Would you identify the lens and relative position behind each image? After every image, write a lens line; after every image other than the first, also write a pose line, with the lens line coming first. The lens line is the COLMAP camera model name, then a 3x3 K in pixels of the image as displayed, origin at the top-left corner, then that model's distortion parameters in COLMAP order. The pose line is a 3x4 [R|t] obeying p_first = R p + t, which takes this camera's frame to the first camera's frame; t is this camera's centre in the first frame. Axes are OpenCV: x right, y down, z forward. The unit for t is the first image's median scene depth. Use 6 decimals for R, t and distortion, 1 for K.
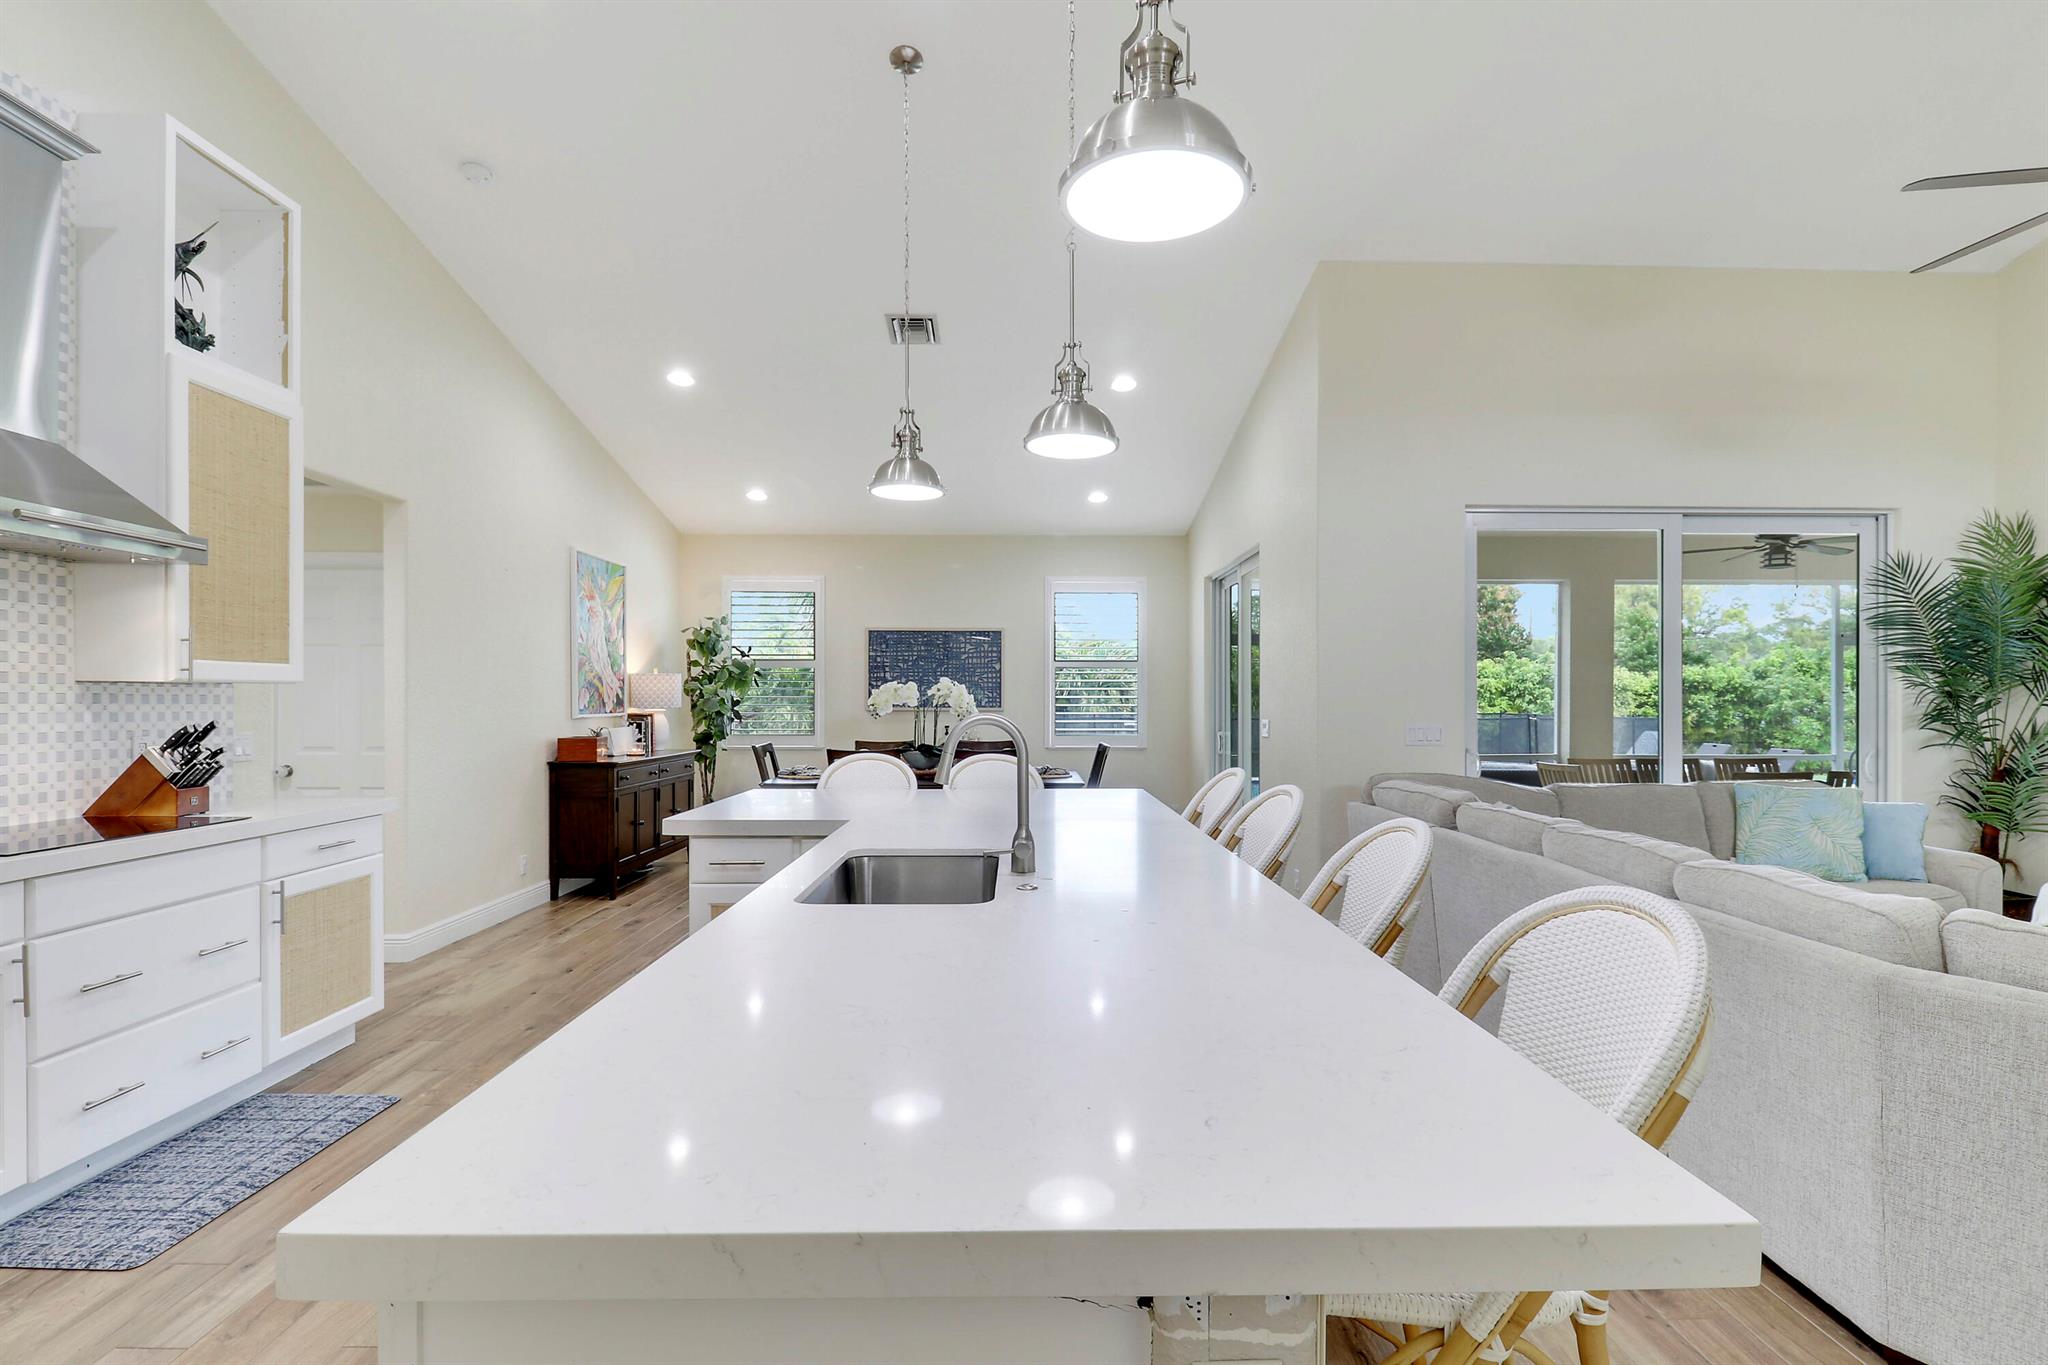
lens RADIAL K [[965.8, 0, 1036.9], [0, 965.8, 708.7], [0, 0, 1]] dist [-0.000898, -0.008934]
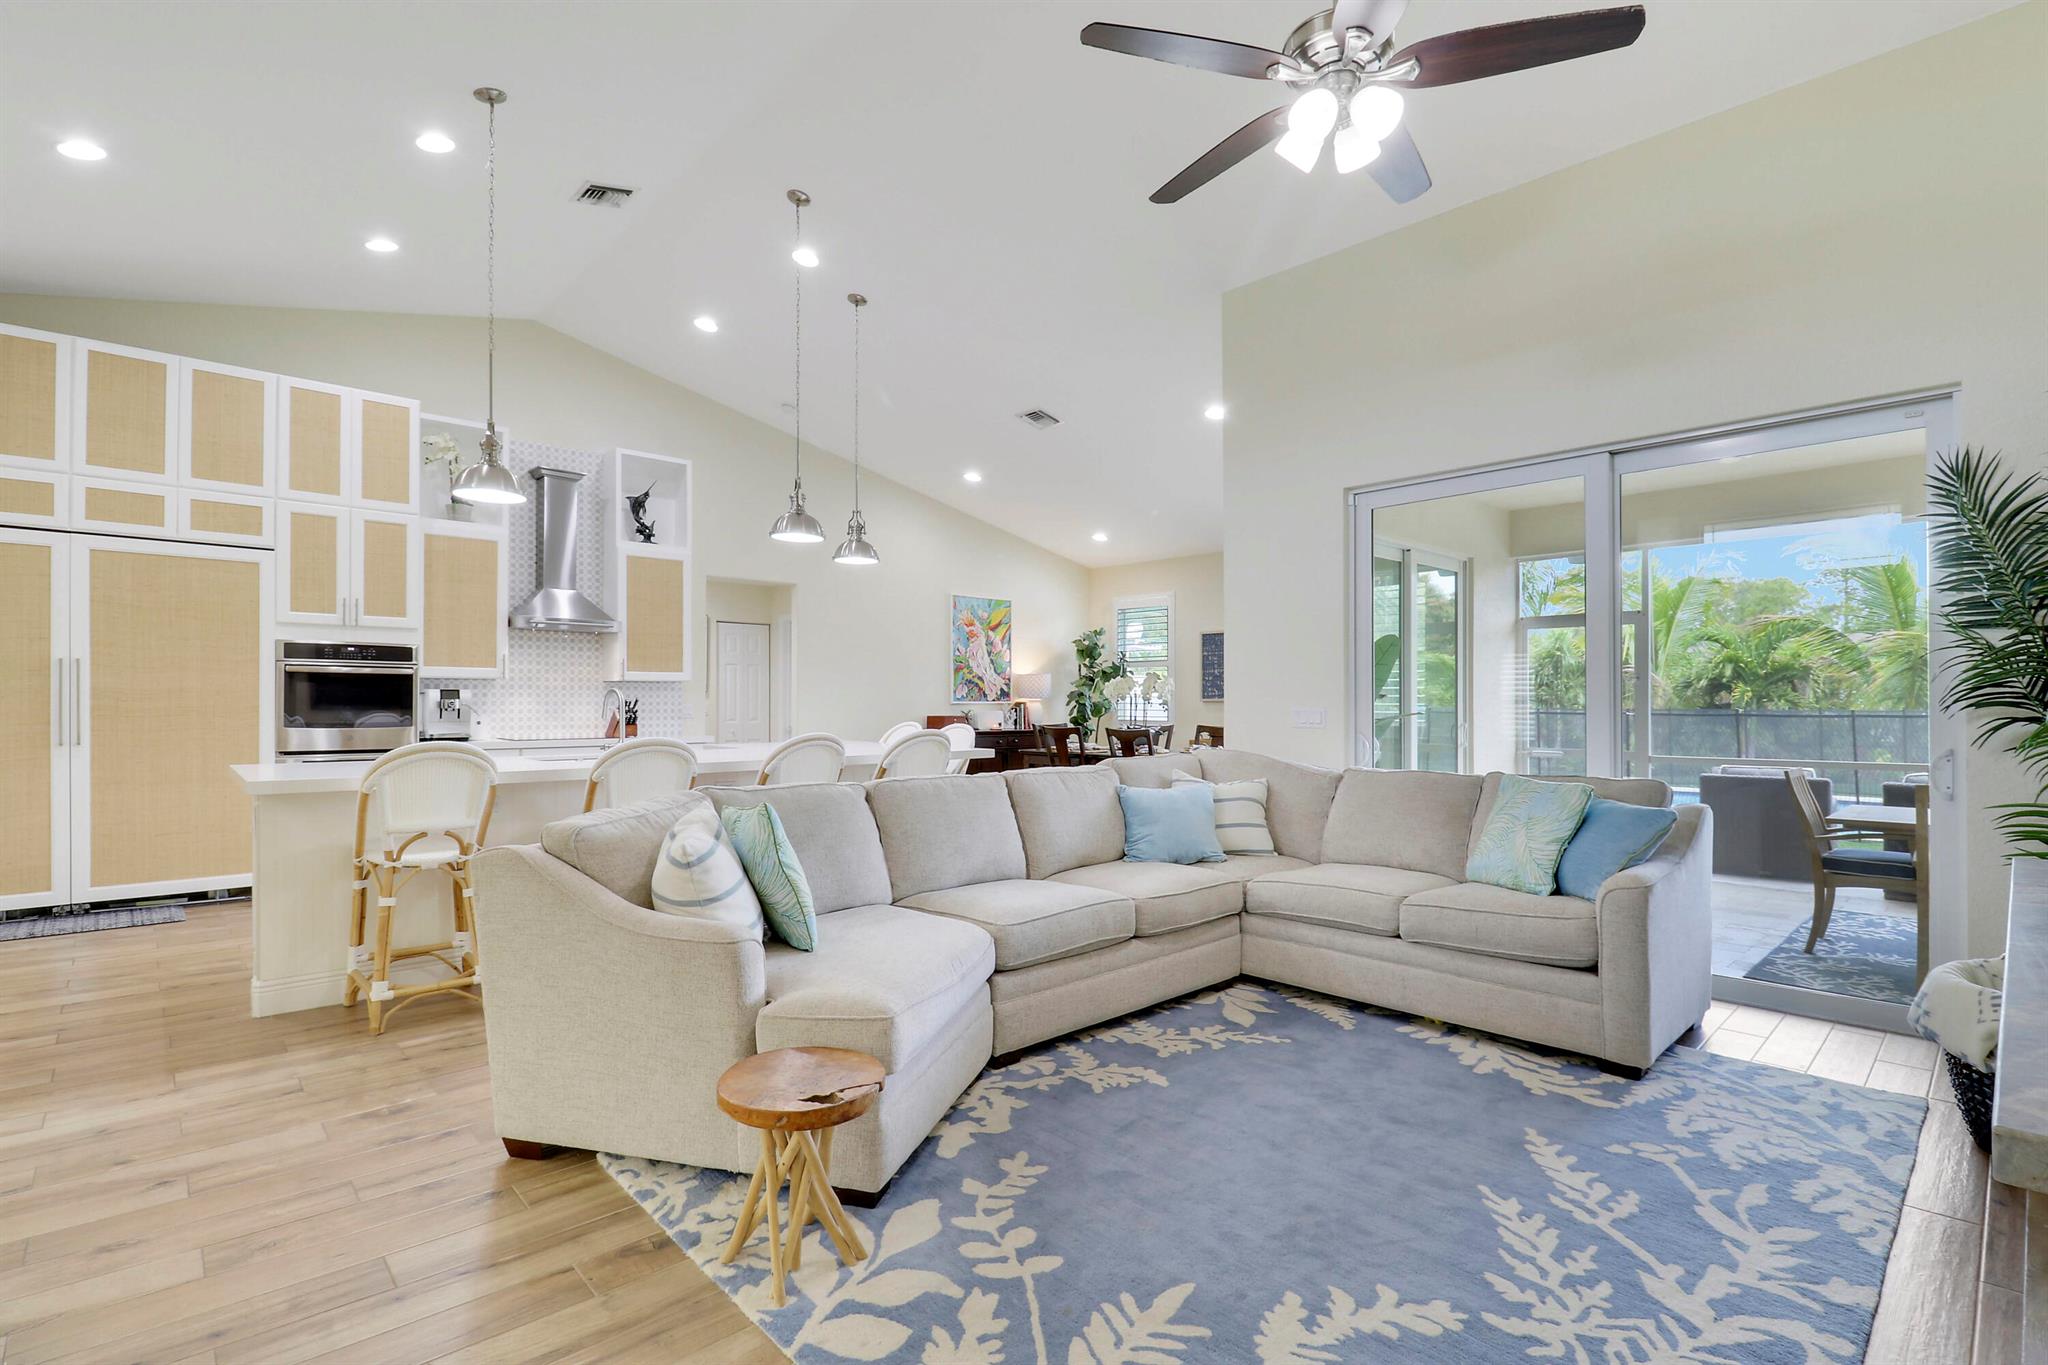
lens RADIAL K [[958.3, 0, 1035.9], [0, 958.3, 687.4], [0, 0, 1]] dist [-0.001772, -0.014065]
pose [[0.666053, -0.010616, -0.745829, 0.905386], [-0.008089, 0.999737, -0.021453, 0.018251], [0.745861, 0.020322, 0.665792, 0.099384]]
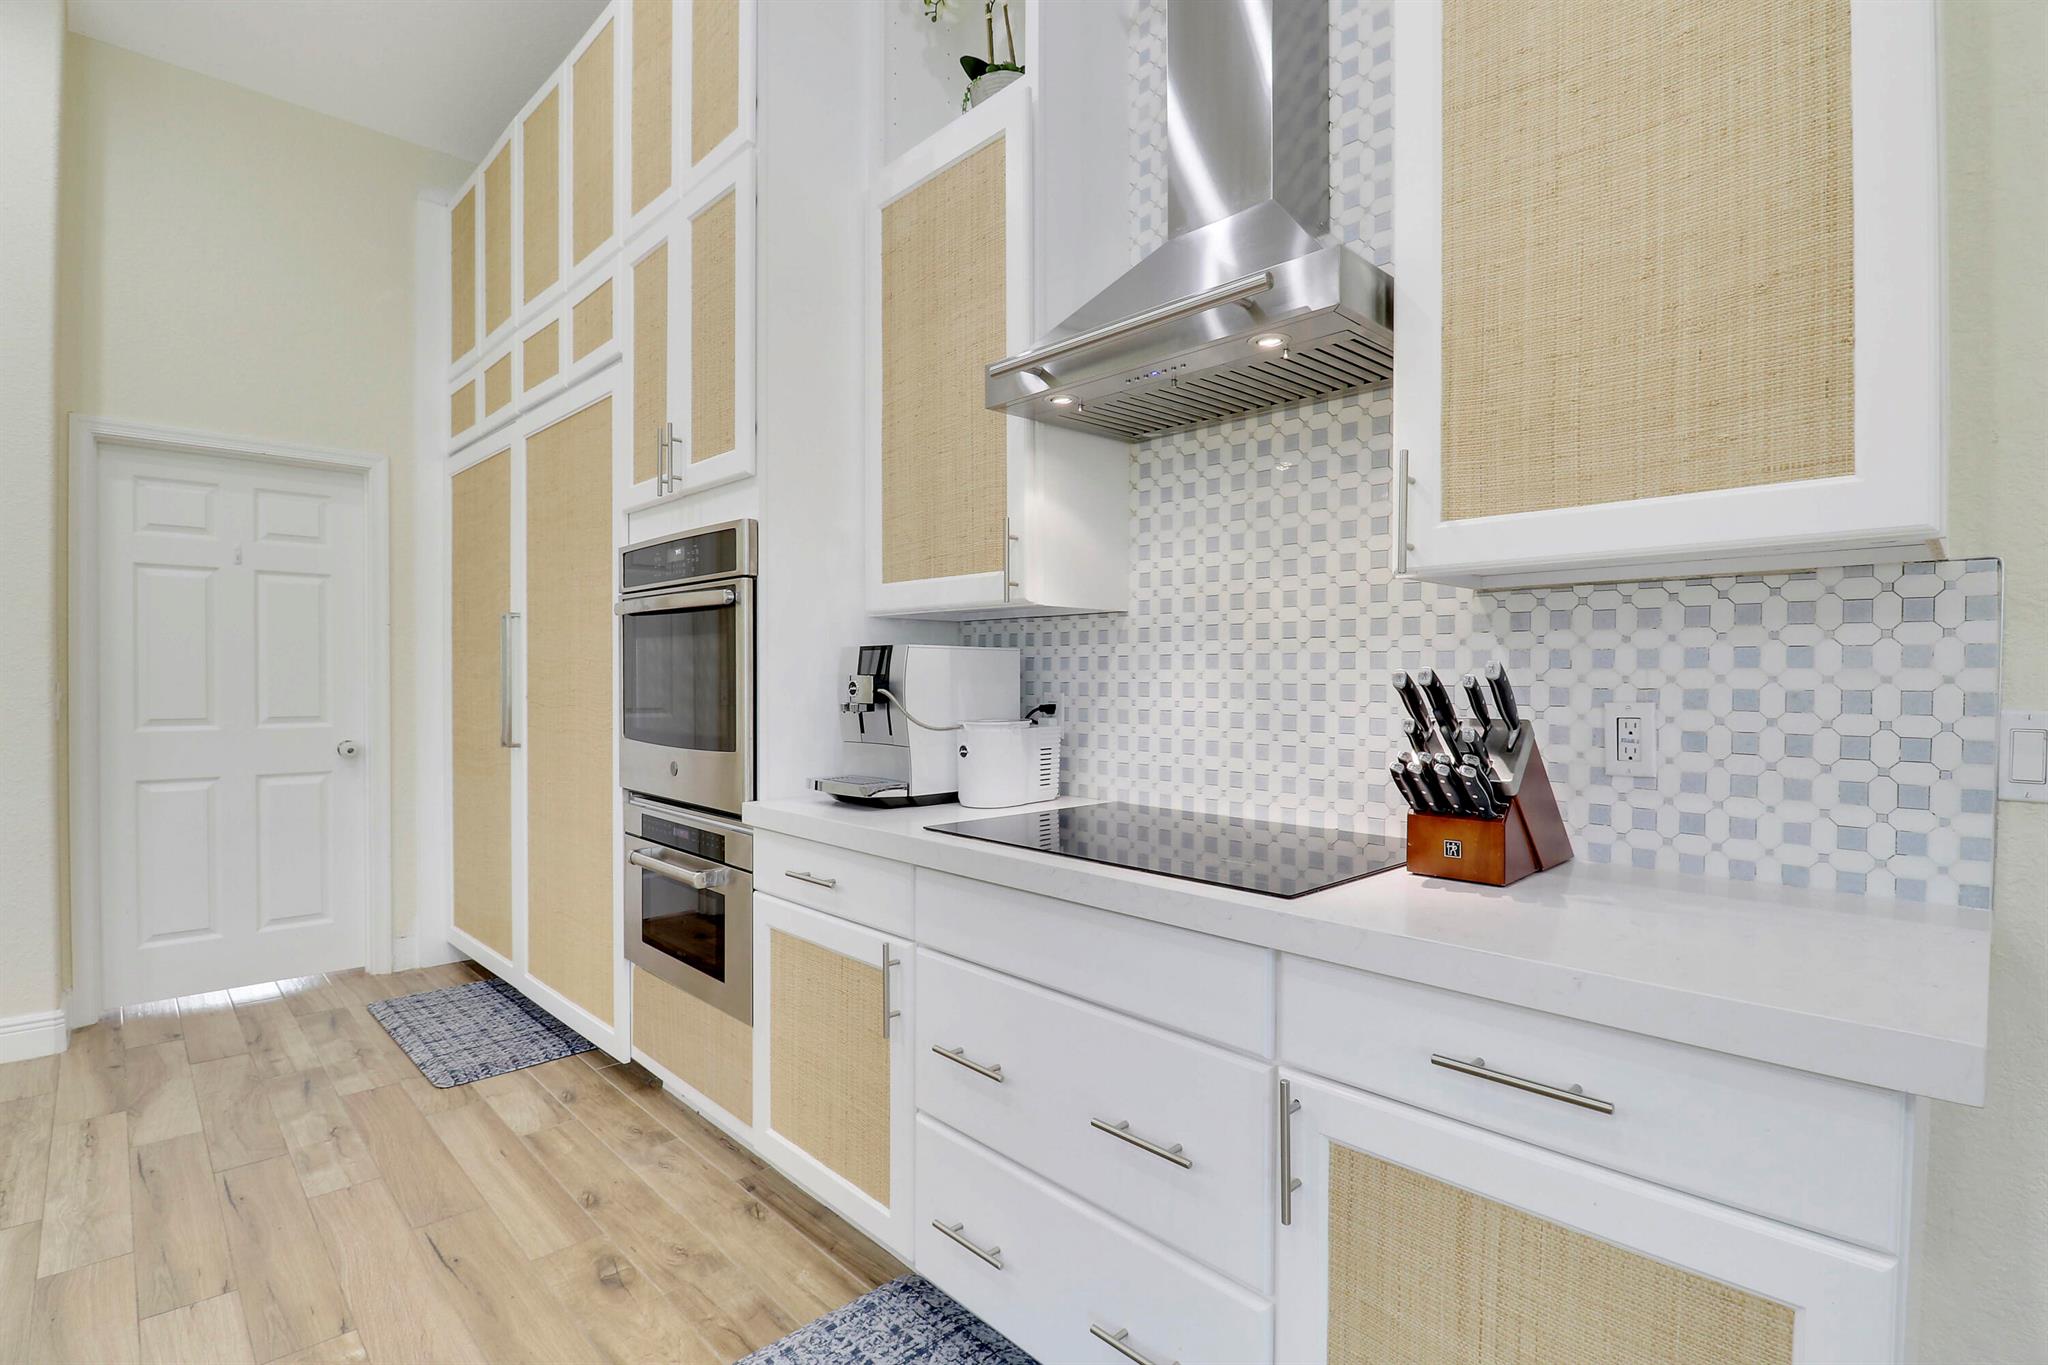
lens RADIAL K [[966.1, 0, 1029.7], [0, 966.1, 692.5], [0, 0, 1]] dist [-0.003184, -0.000757]
pose [[-0.736441, 0.003732, -0.676492, -0.259860], [-0.013609, 0.999701, 0.020331, 0.011260], [0.676365, 0.024179, -0.736169, 0.689168]]
